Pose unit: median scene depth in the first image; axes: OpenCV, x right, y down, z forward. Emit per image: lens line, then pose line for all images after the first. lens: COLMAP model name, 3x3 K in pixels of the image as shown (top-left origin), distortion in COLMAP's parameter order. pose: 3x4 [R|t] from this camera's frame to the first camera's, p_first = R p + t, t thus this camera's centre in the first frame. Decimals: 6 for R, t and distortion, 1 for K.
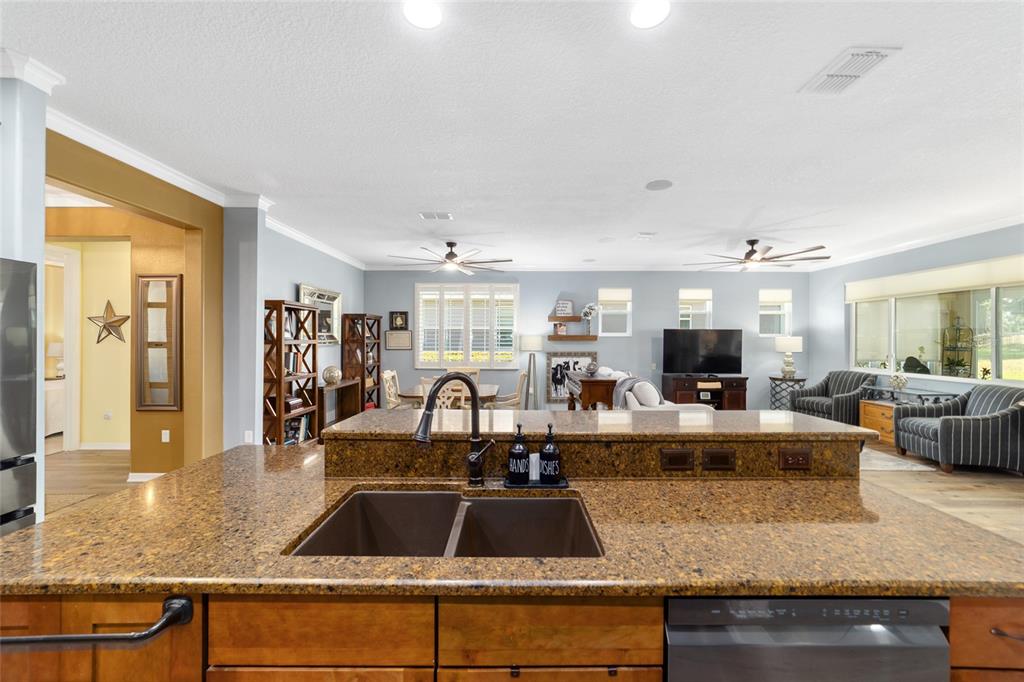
lens RADIAL K [[393.2, 0, 517.2], [0, 393.2, 342.0], [0, 0, 1]] dist [-0.008528, 0.002836]
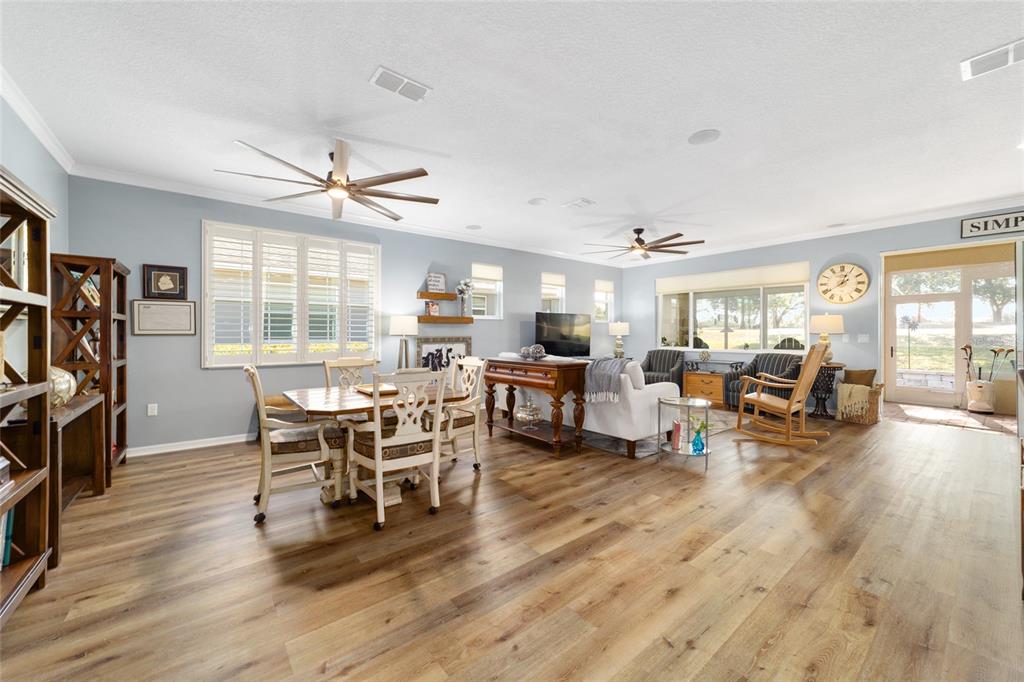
lens RADIAL K [[393.2, 0, 513.3], [0, 393.2, 336.1], [0, 0, 1]] dist [-0.008528, 0.002836]
pose [[0.789873, -0.005681, 0.613244, -0.260418], [0.006623, 0.999978, 0.000732, 0.024561], [-0.613234, 0.003484, 0.789893, 0.277321]]
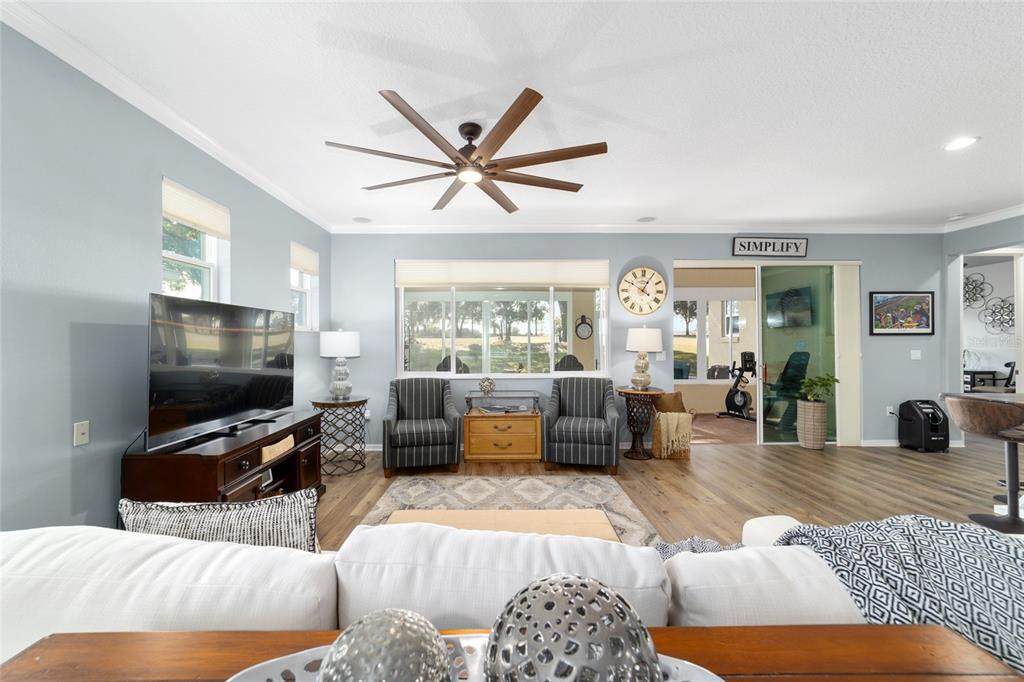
lens RADIAL K [[393.2, 0, 503.2], [0, 393.2, 341.3], [0, 0, 1]] dist [-0.008528, 0.002836]
pose [[0.000663, -0.001146, 0.999999, 0.091290], [0.011947, 0.999928, 0.001138, 0.004344], [-0.999928, 0.011947, 0.000677, 0.747501]]
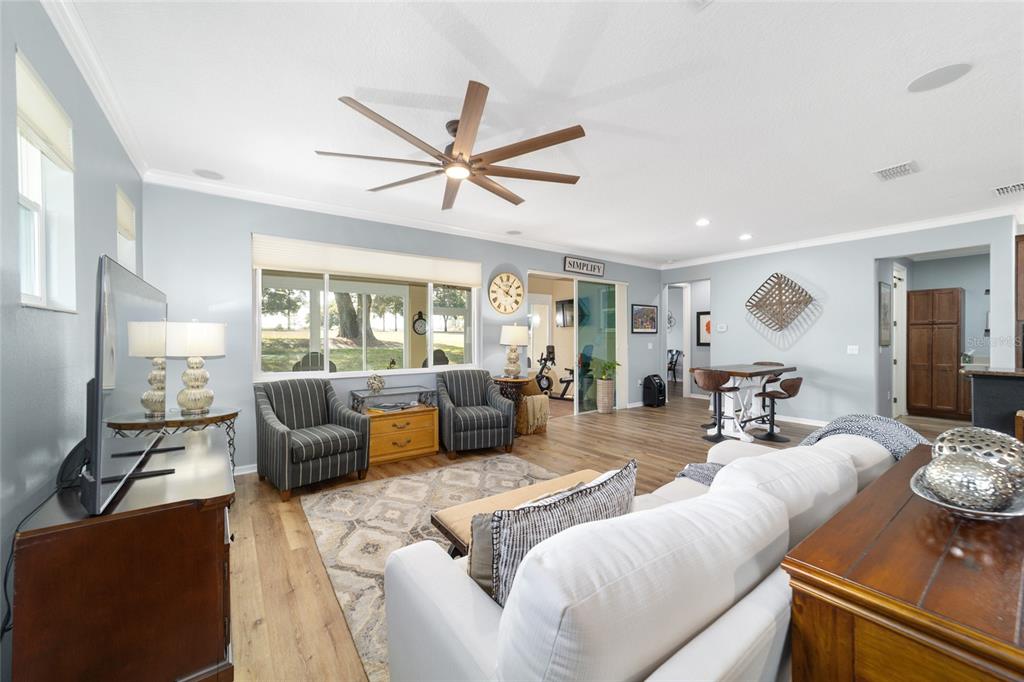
lens RADIAL K [[393.2, 0, 511.0], [0, 393.2, 337.3], [0, 0, 1]] dist [-0.008528, 0.002836]
pose [[-0.579568, -0.002130, 0.814921, 0.124048], [0.006653, 0.999951, 0.007346, 0.003546], [-0.814896, 0.009679, -0.579526, 0.960902]]
